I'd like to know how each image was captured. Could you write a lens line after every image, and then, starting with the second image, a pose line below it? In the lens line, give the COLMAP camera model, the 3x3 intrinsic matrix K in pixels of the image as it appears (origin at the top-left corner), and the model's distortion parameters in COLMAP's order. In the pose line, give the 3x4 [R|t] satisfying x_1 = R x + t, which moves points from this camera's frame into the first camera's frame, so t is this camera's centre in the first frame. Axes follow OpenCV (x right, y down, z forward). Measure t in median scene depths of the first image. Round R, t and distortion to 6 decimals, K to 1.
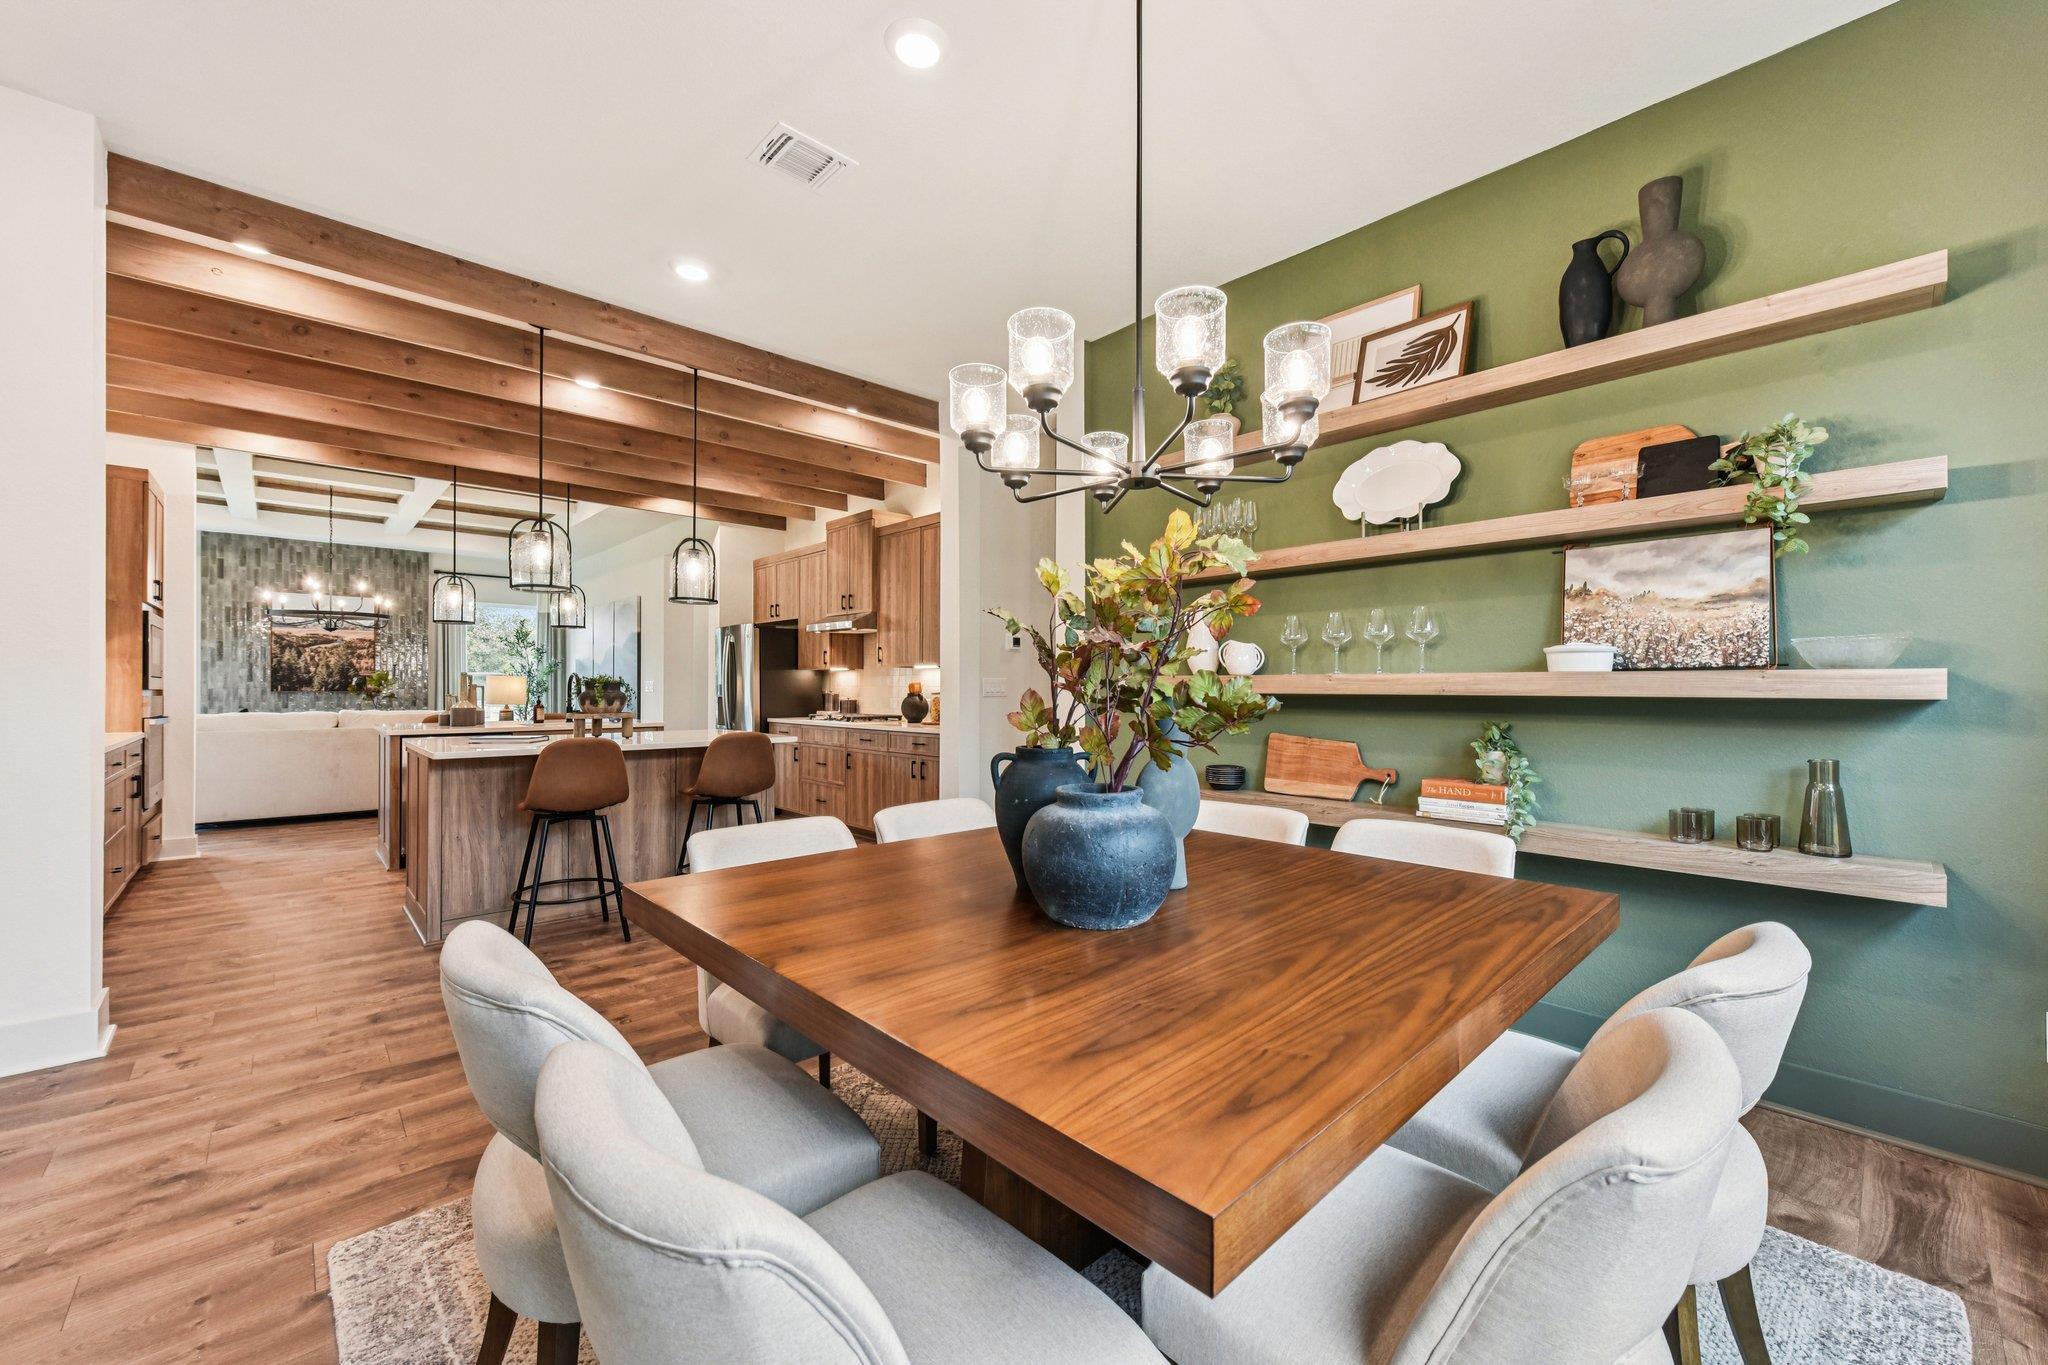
lens RADIAL K [[804.0, 0, 1024.0], [0, 804.0, 682.5], [0, 0, 1]] dist [-0.001269, -0.000182]
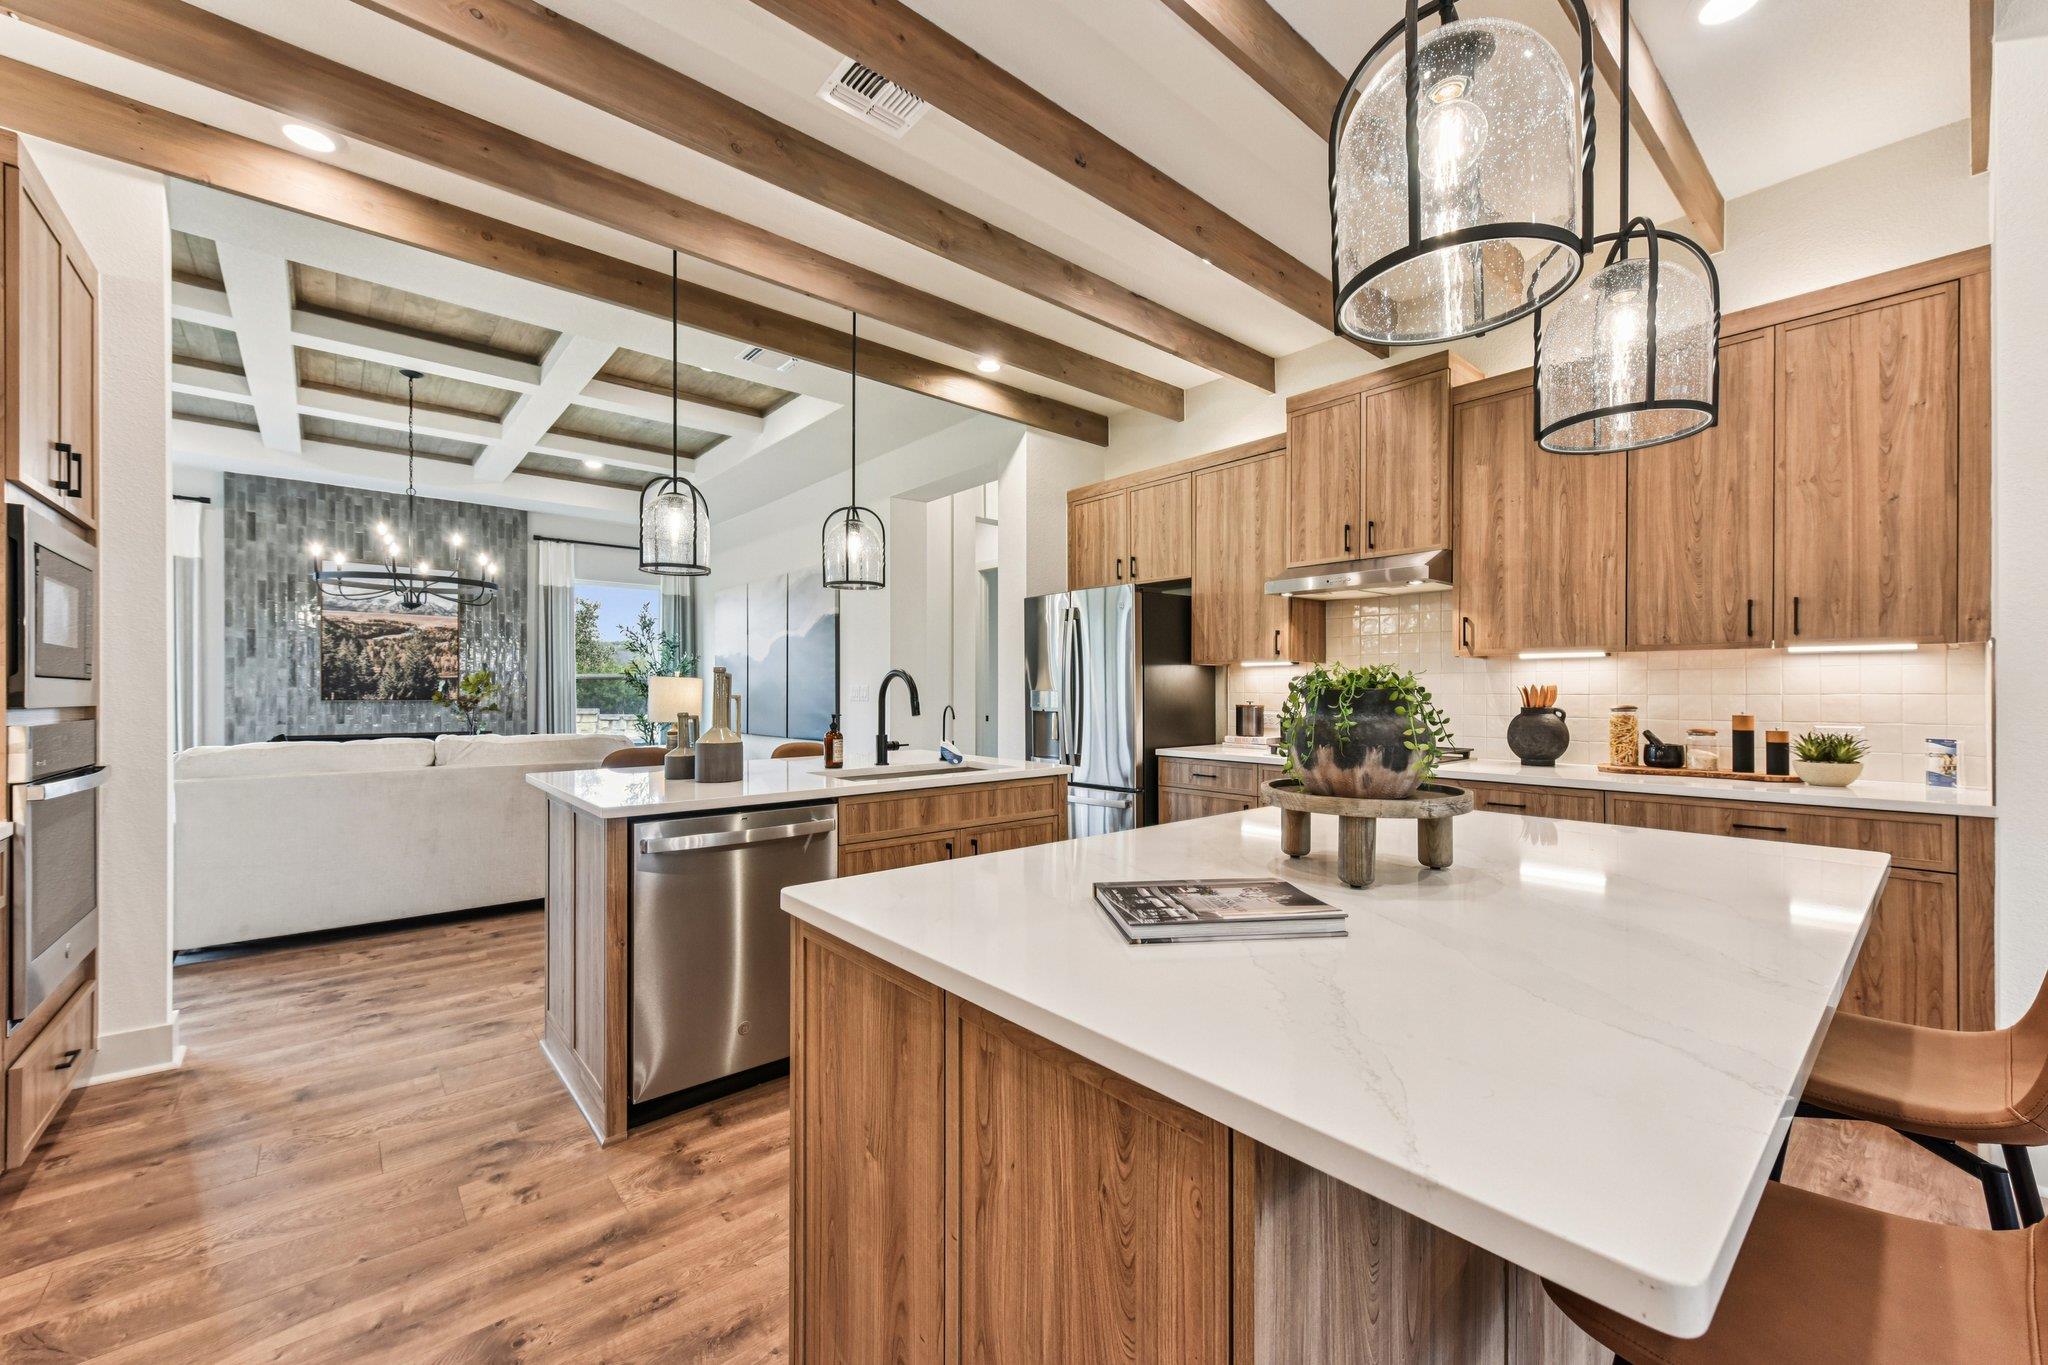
lens RADIAL K [[816.1, 0, 1021.5], [0, 816.1, 689.4], [0, 0, 1]] dist [-0.001021, -0.000187]
pose [[0.999152, -0.001346, -0.041155, -0.292424], [0.001497, 0.999992, 0.003642, -0.000463], [0.041150, -0.003701, 0.999146, 0.308241]]
